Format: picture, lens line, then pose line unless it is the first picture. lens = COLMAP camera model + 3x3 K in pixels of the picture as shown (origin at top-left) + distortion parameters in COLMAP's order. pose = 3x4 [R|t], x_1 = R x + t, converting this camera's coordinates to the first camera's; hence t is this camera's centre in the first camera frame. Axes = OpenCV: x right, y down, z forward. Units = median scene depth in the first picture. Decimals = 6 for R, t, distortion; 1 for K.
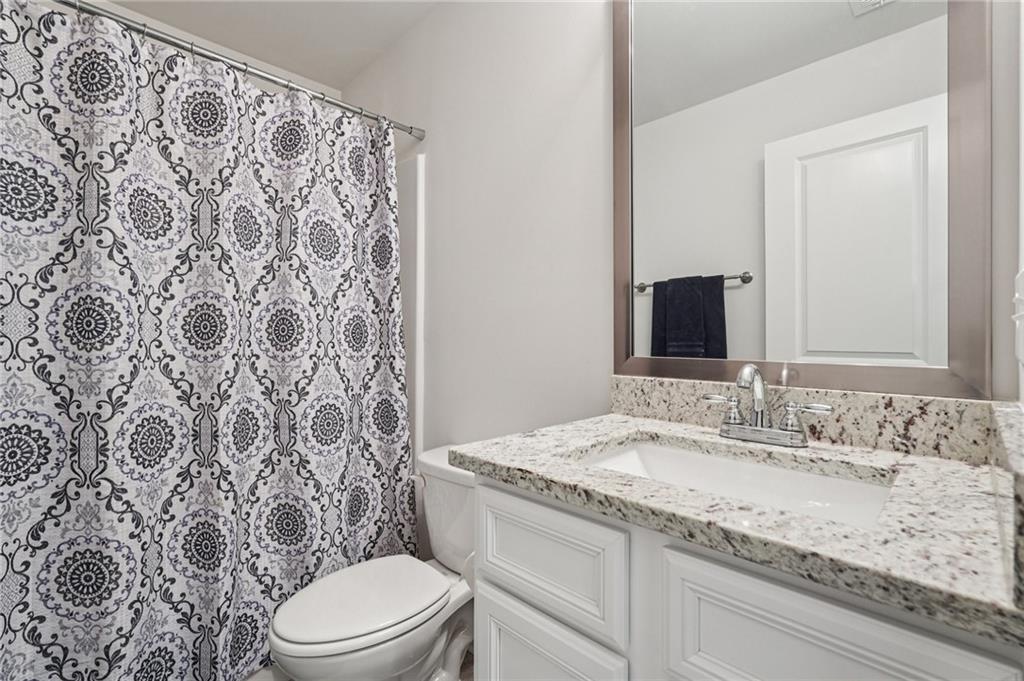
lens RADIAL K [[454.7, 0, 511.2], [0, 454.7, 338.5], [0, 0, 1]] dist [-0.004519, 0.003566]
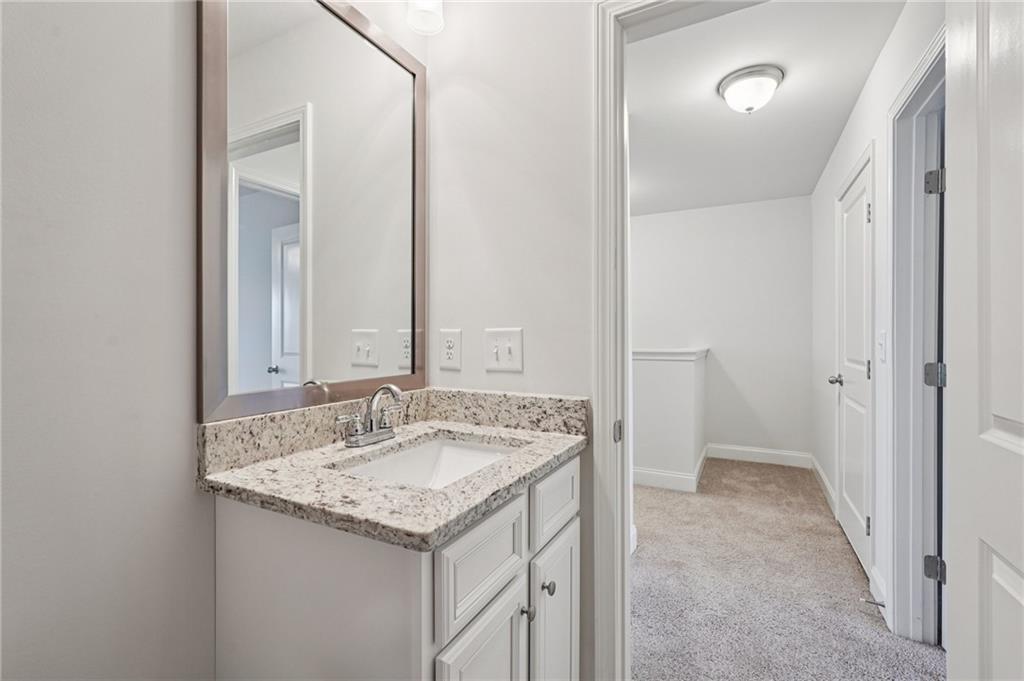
lens RADIAL K [[454.7, 0, 510.8], [0, 454.7, 337.0], [0, 0, 1]] dist [-0.004519, 0.003566]
pose [[-0.284036, -0.004692, 0.958802, -0.942490], [0.000171, 0.999988, 0.004944, -0.096624], [-0.958814, 0.001569, -0.284032, 1.111003]]
